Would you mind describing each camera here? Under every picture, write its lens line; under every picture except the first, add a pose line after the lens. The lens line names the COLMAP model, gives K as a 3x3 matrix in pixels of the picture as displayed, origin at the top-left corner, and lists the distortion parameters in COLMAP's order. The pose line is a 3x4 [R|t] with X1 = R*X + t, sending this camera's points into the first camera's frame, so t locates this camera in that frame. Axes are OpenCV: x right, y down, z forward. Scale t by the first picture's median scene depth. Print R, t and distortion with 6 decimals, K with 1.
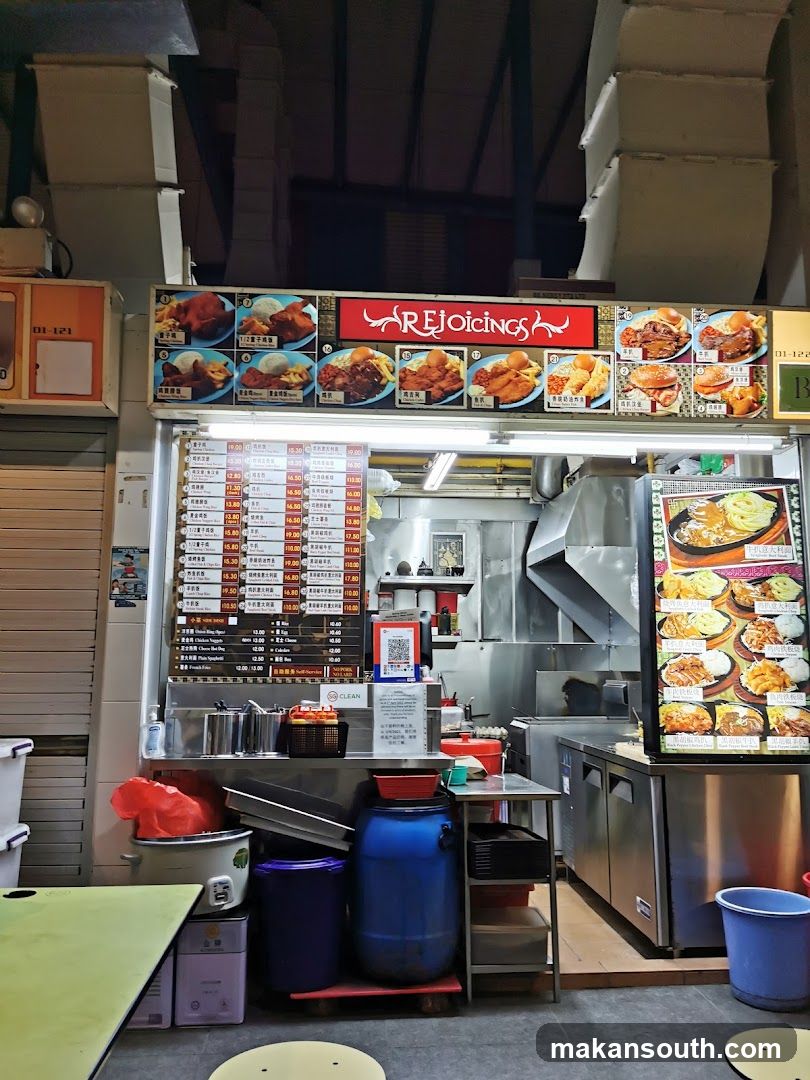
lens RADIAL K [[801.6, 0, 405.0], [0, 801.6, 540.0], [0, 0, 1]] dist [0.069477, 0.003513]
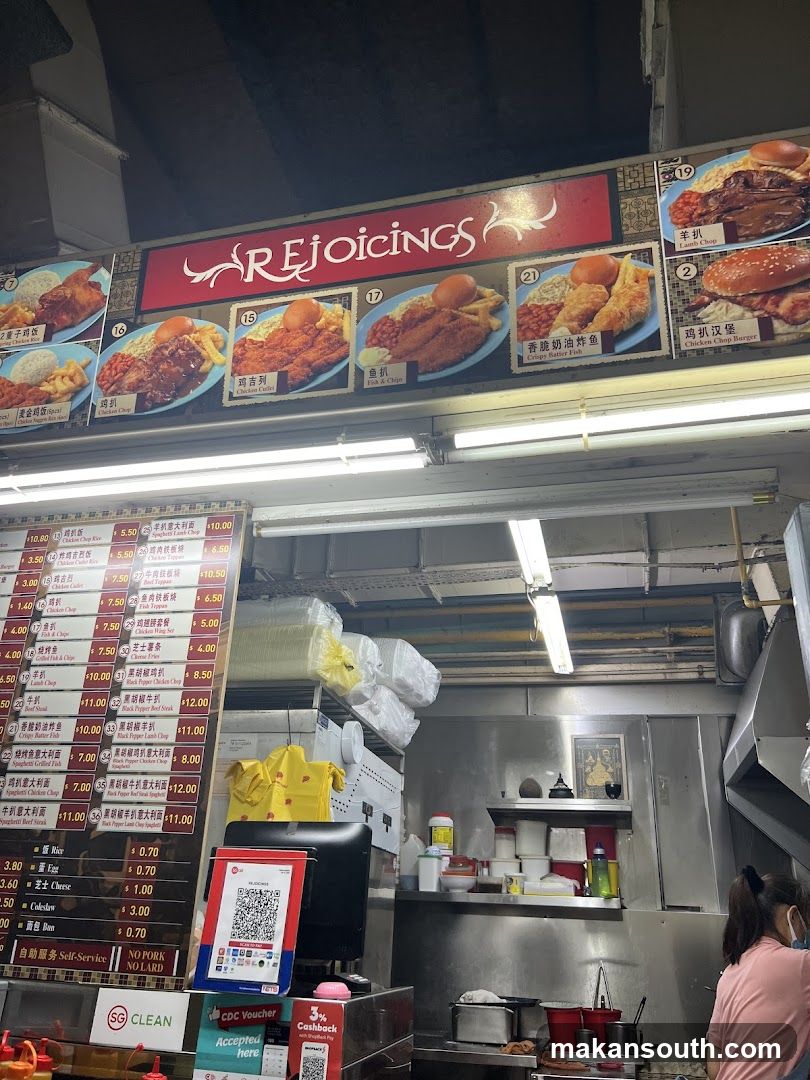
lens RADIAL K [[772.6, 0, 430.0], [0, 772.6, 570.9], [0, 0, 1]] dist [0.065404, -0.070387]
pose [[0.948244, -0.092995, -0.303620, 0.253739], [0.005639, 0.960937, -0.276709, 0.075441], [0.317493, 0.260675, 0.911727, 0.598549]]
